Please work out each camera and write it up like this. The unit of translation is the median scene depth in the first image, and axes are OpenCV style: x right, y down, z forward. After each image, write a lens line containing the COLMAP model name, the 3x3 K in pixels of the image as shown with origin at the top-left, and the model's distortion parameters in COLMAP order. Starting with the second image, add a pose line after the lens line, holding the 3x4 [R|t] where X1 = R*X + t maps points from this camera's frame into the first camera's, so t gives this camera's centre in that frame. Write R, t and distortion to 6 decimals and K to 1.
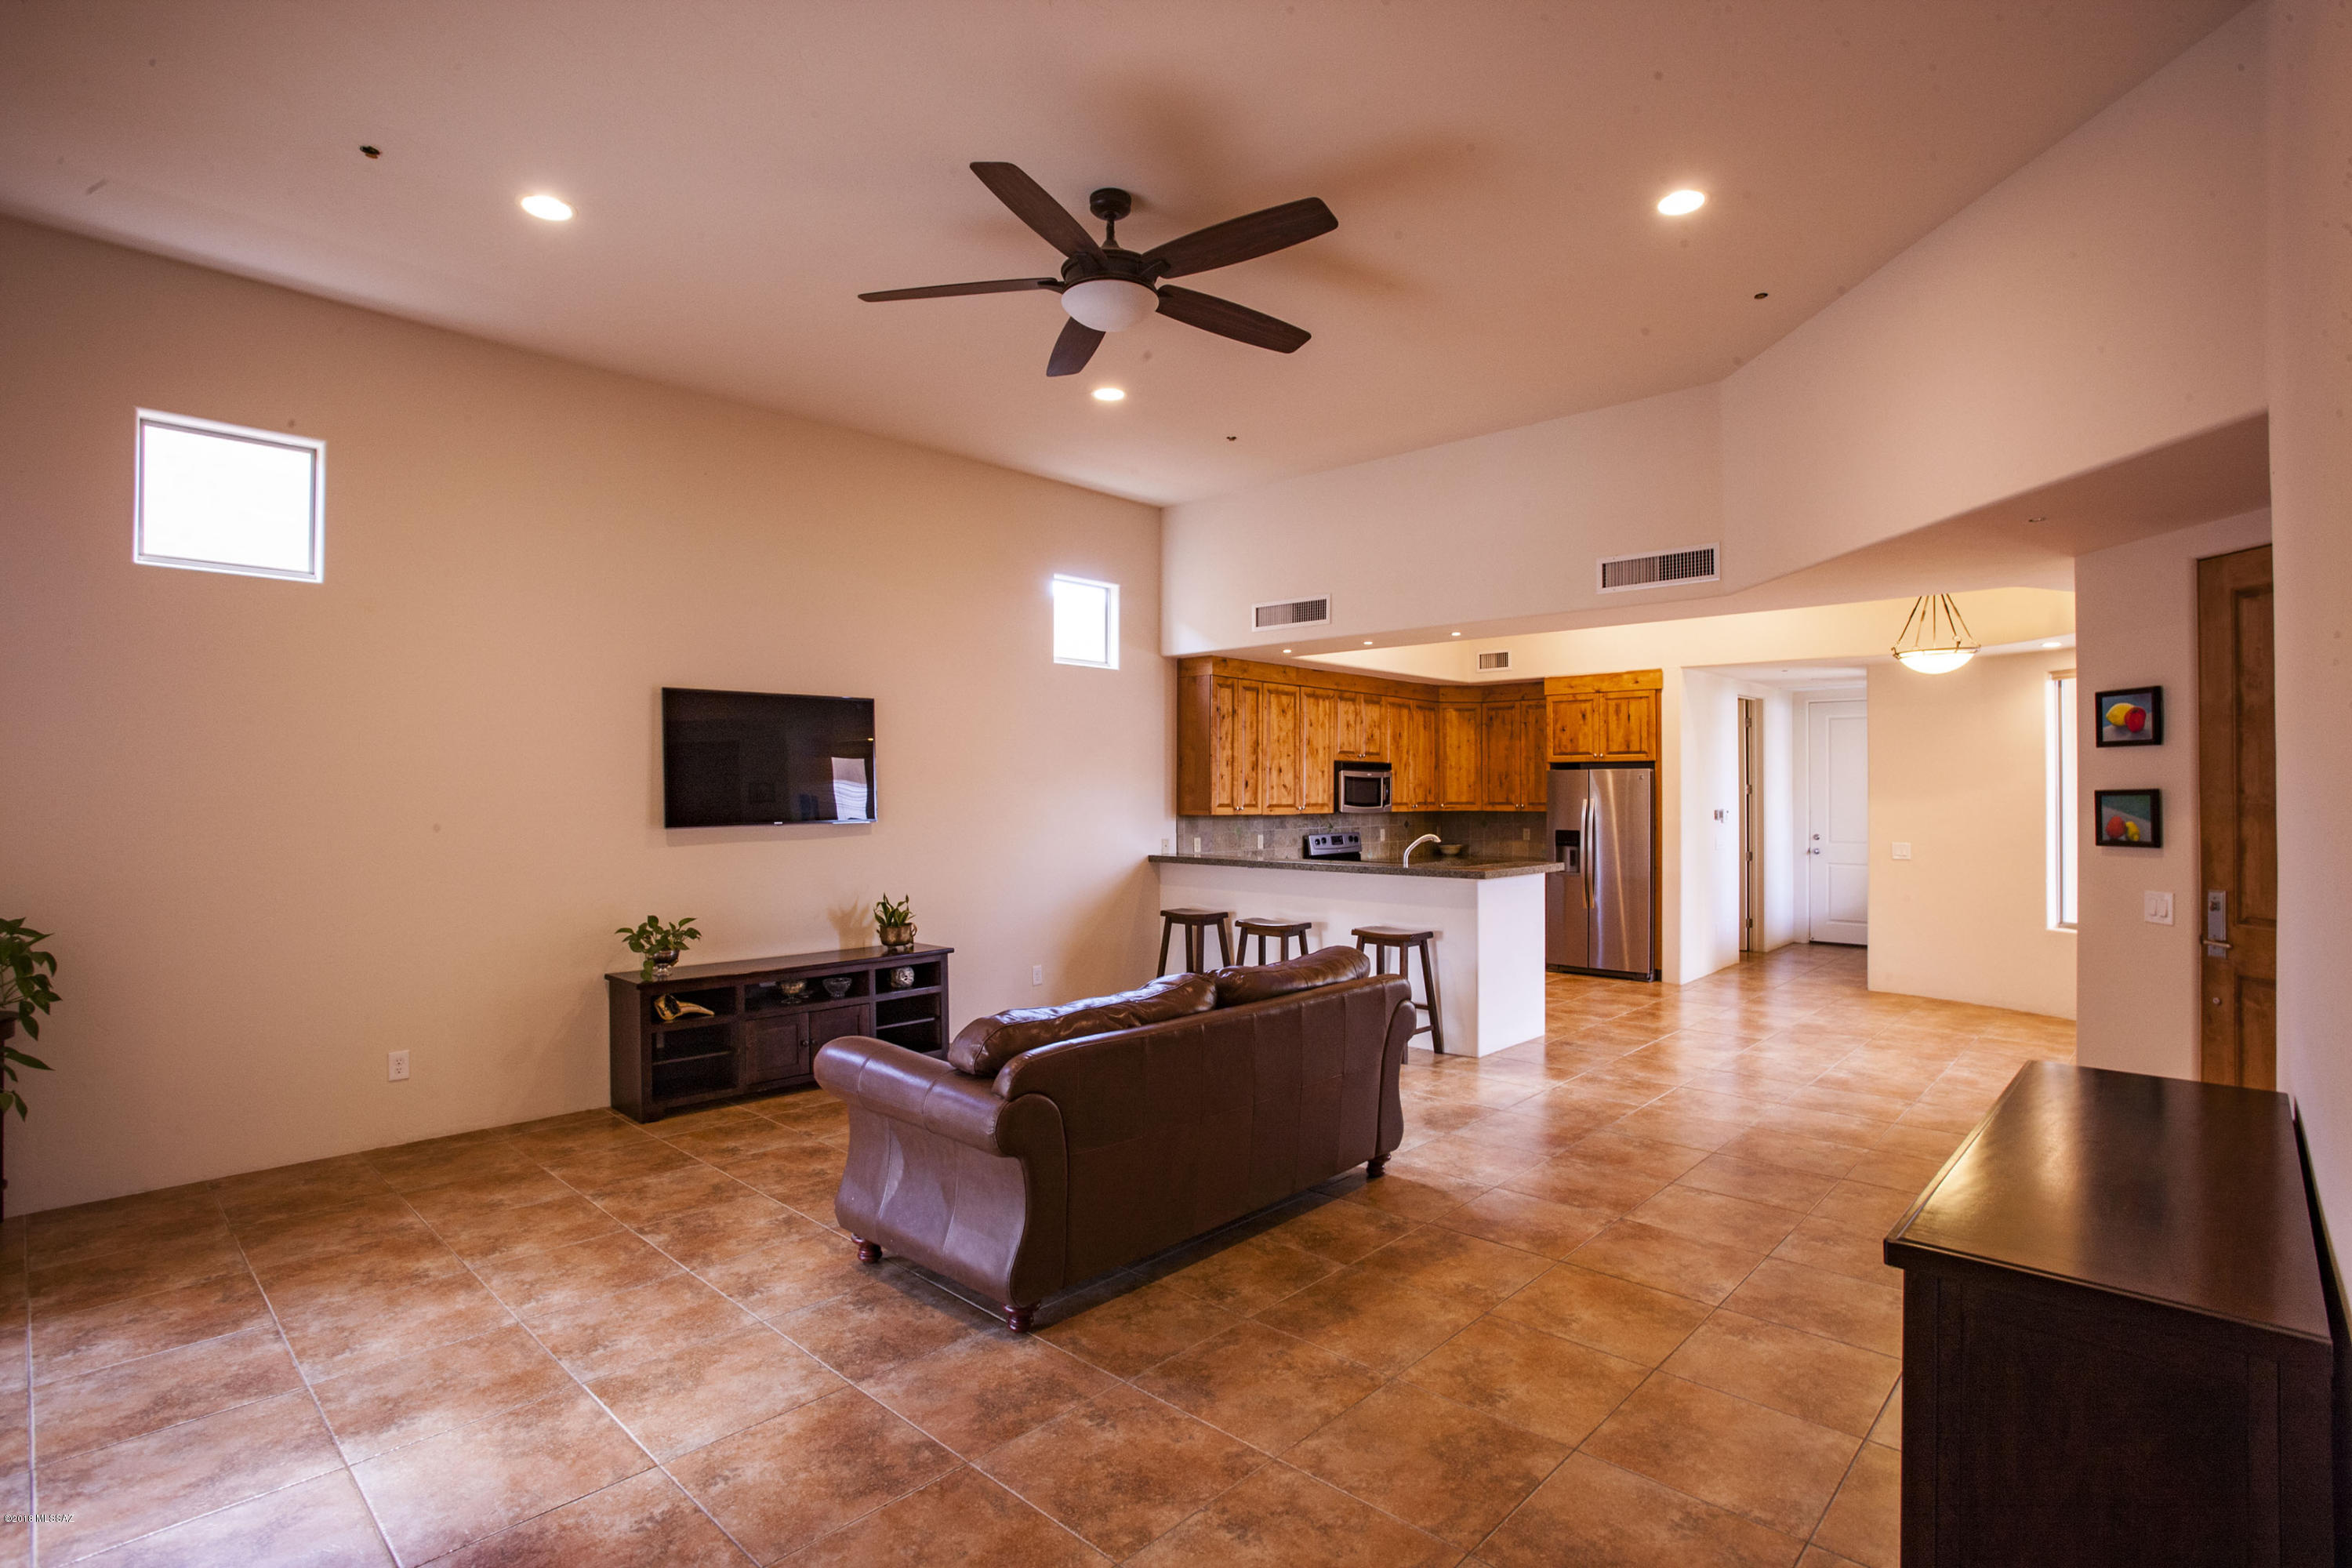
lens RADIAL K [[1136.7, 0, 1170.5], [0, 1136.7, 779.8], [0, 0, 1]] dist [-0.060538, 0.003591]
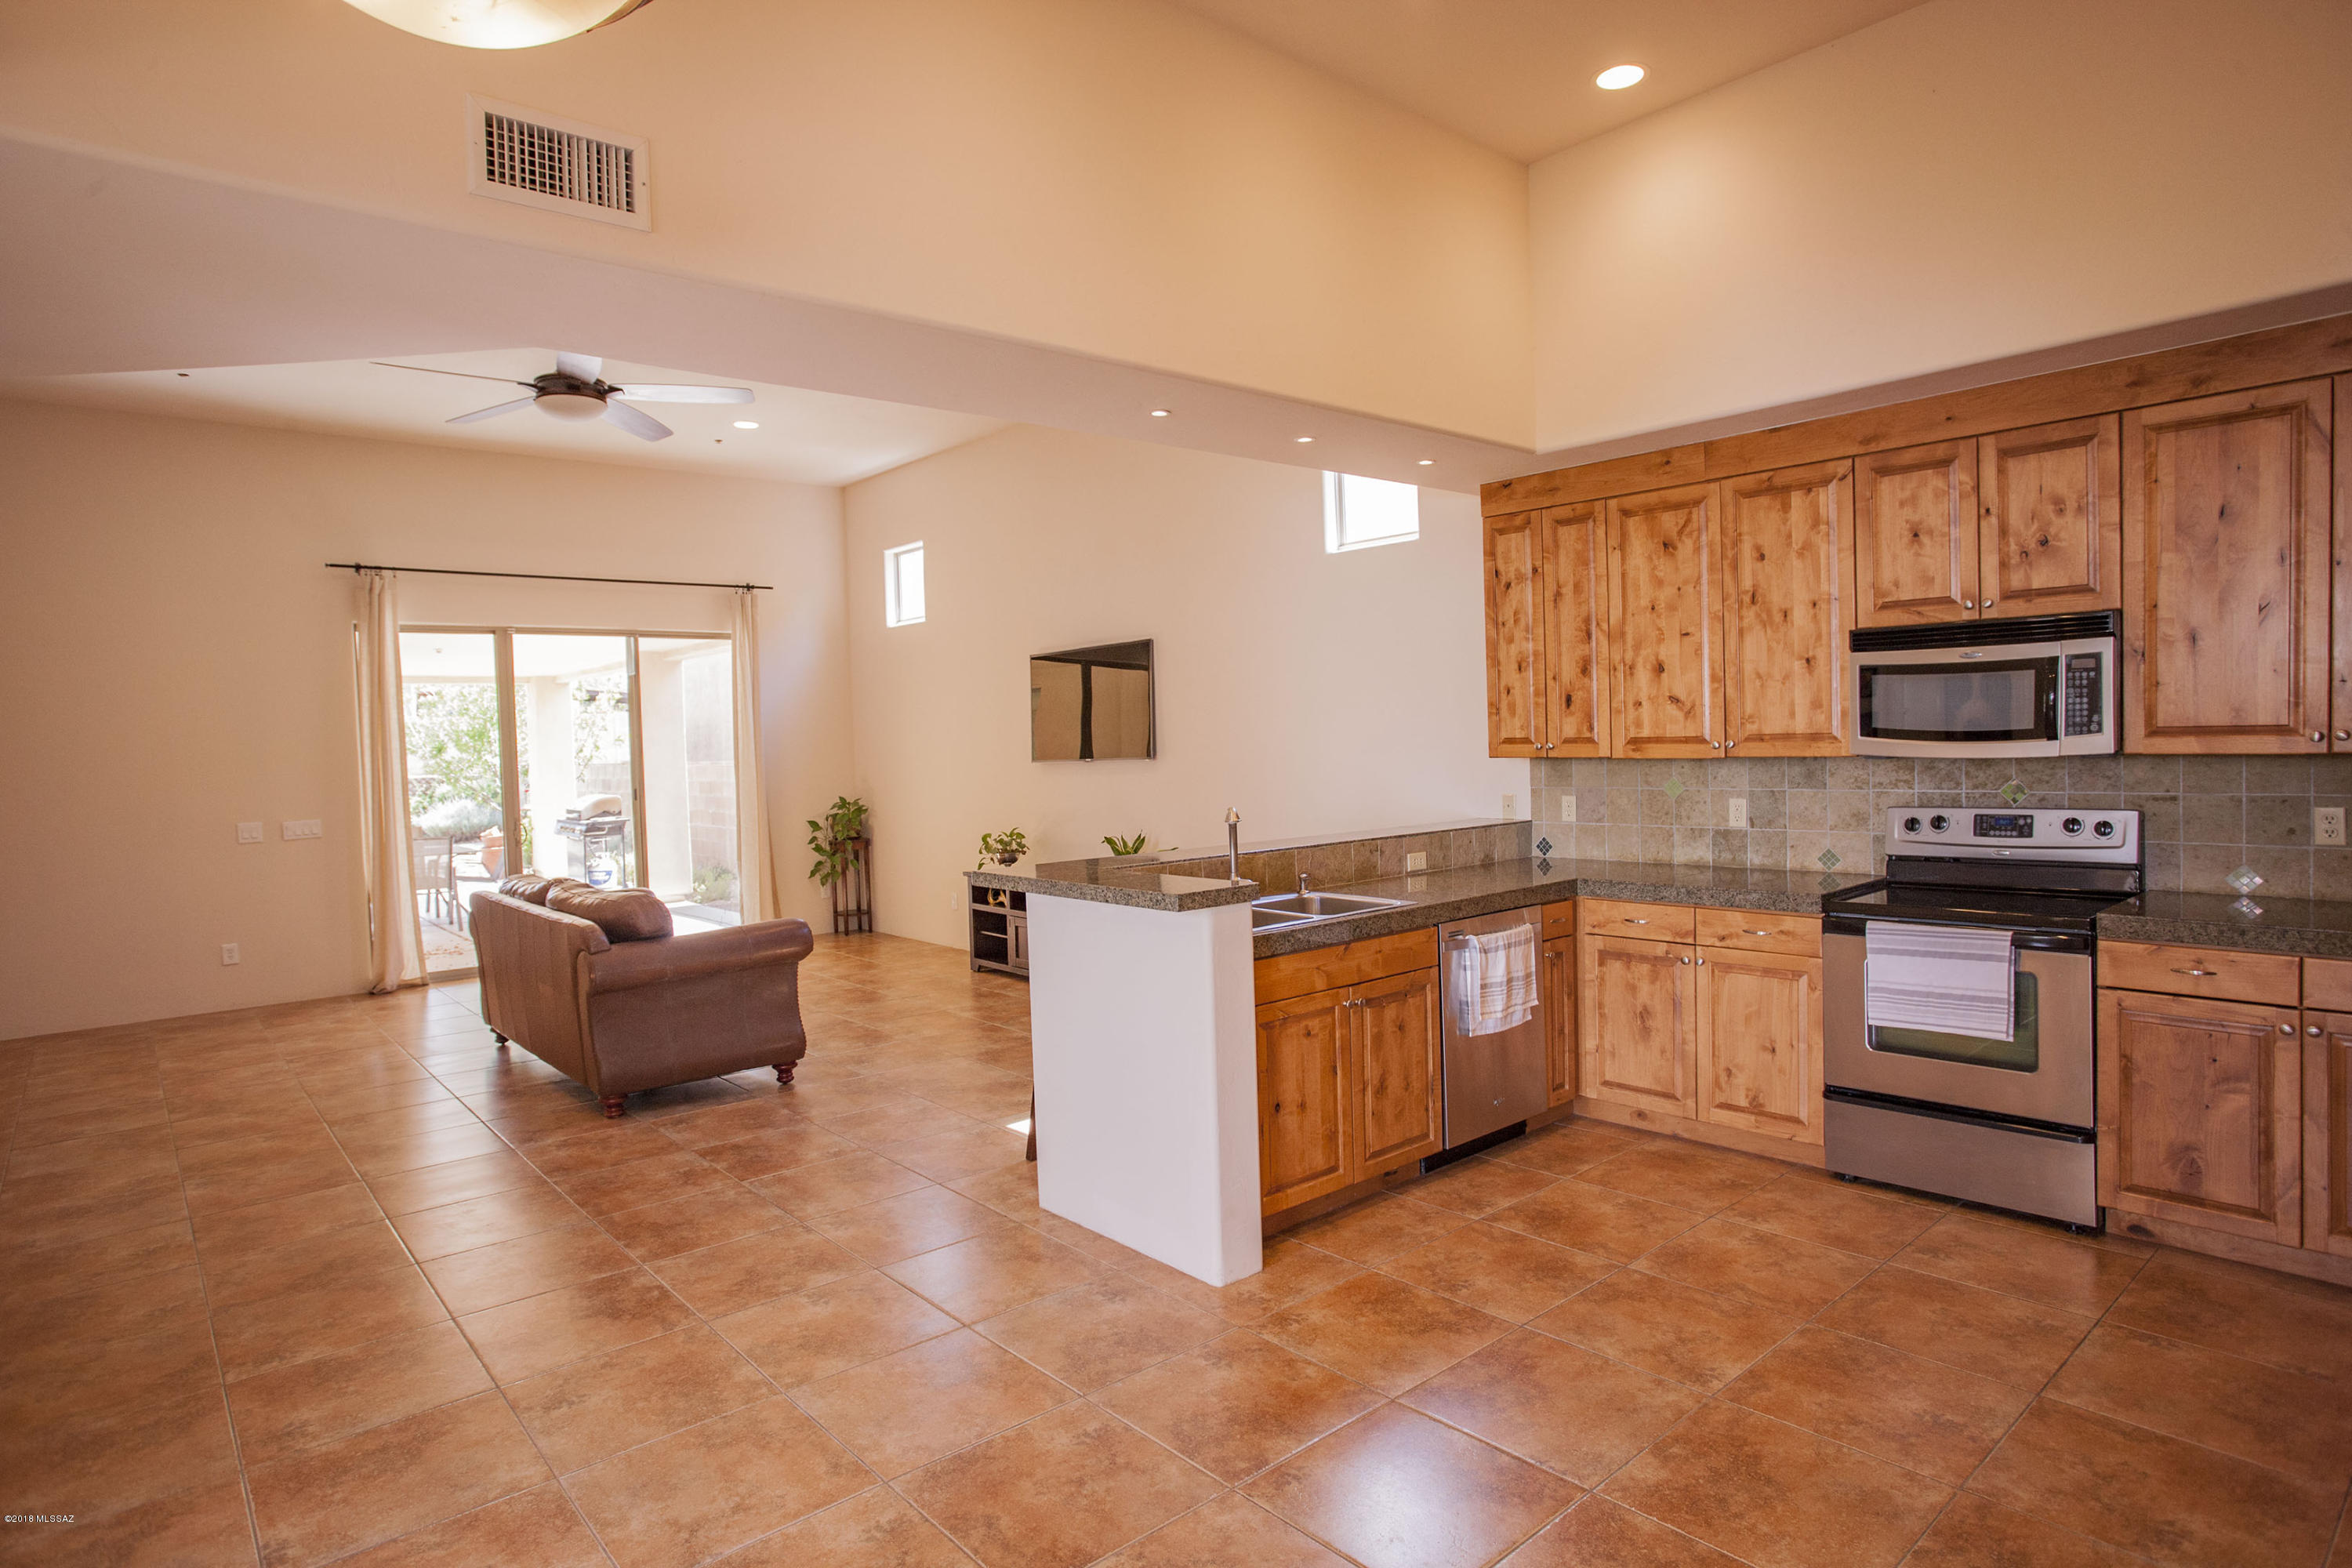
lens RADIAL K [[1277.6, 0, 1180.1], [0, 1277.6, 775.5], [0, 0, 1]] dist [-0.013334, 0.001712]
pose [[-0.089855, 0.038375, -0.995215, 0.615079], [0.044444, 0.998416, 0.034486, 0.008997], [0.994963, -0.041132, -0.091418, 0.780787]]
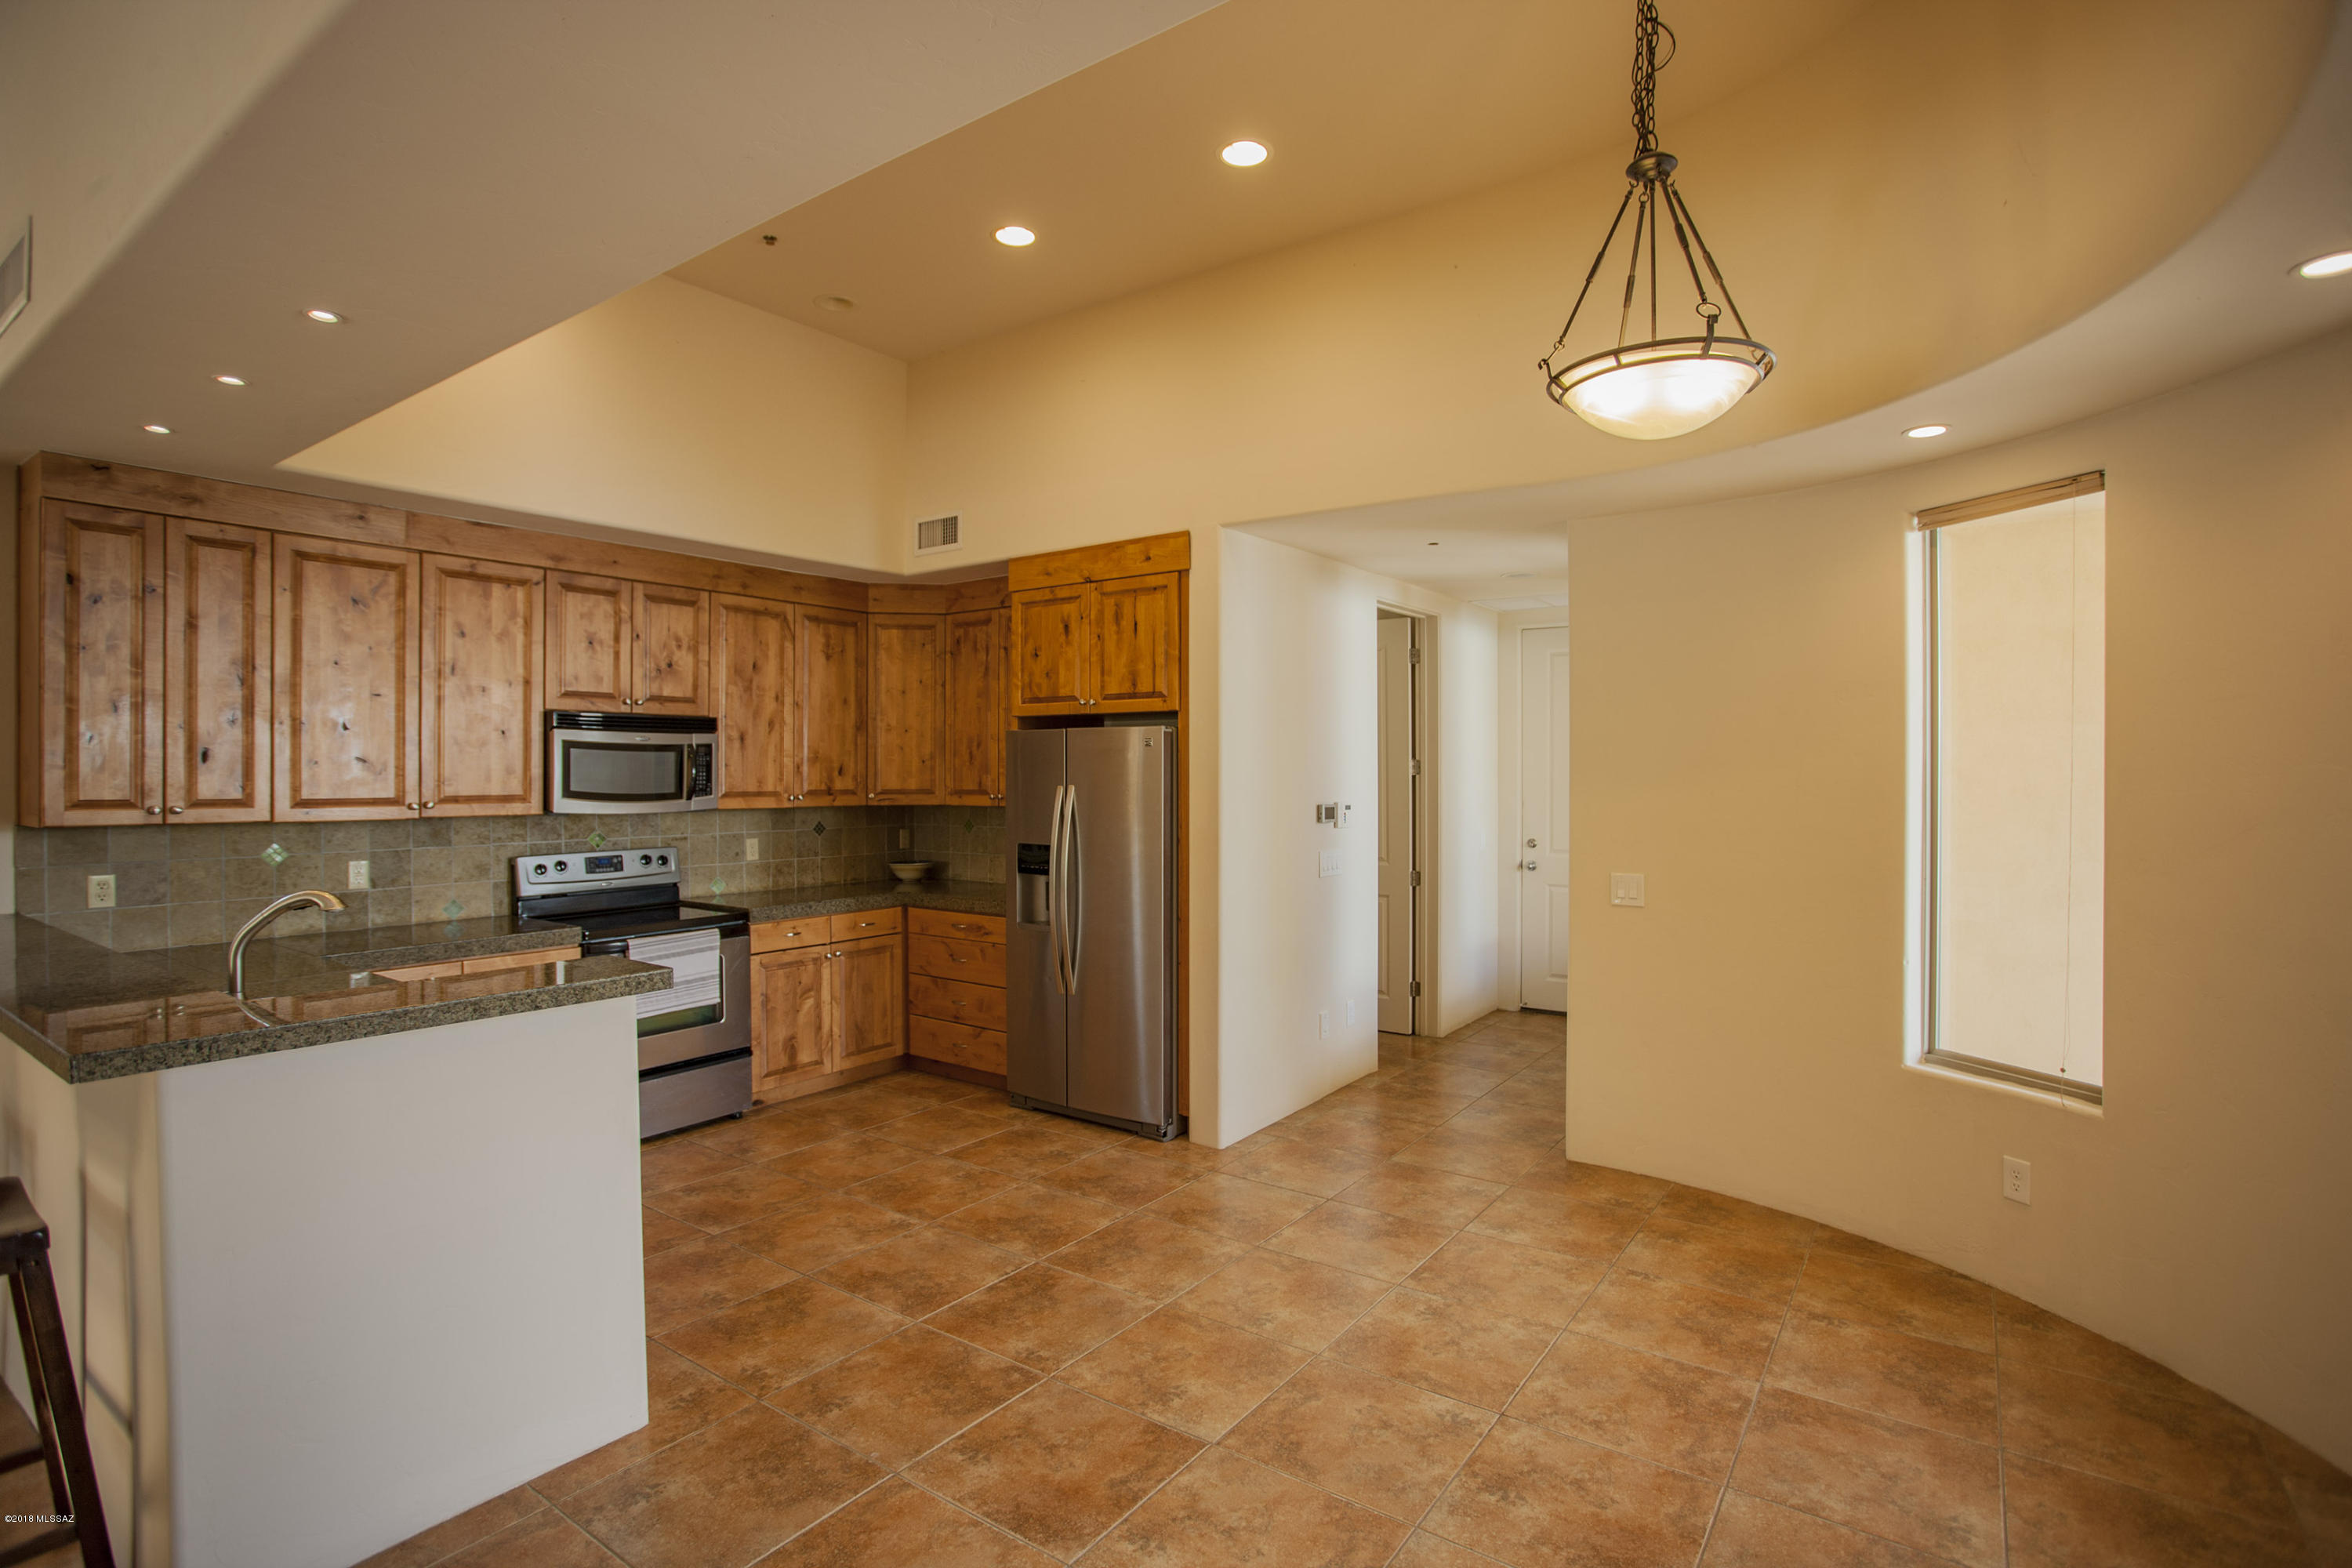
lens RADIAL K [[1136.7, 0, 1180.3], [0, 1136.7, 774.8], [0, 0, 1]] dist [-0.060538, 0.003591]
pose [[0.990383, -0.001748, 0.138339, 0.346697], [-0.000040, 0.999917, 0.012918, 0.005395], [-0.138350, -0.012799, 0.990301, 0.465904]]
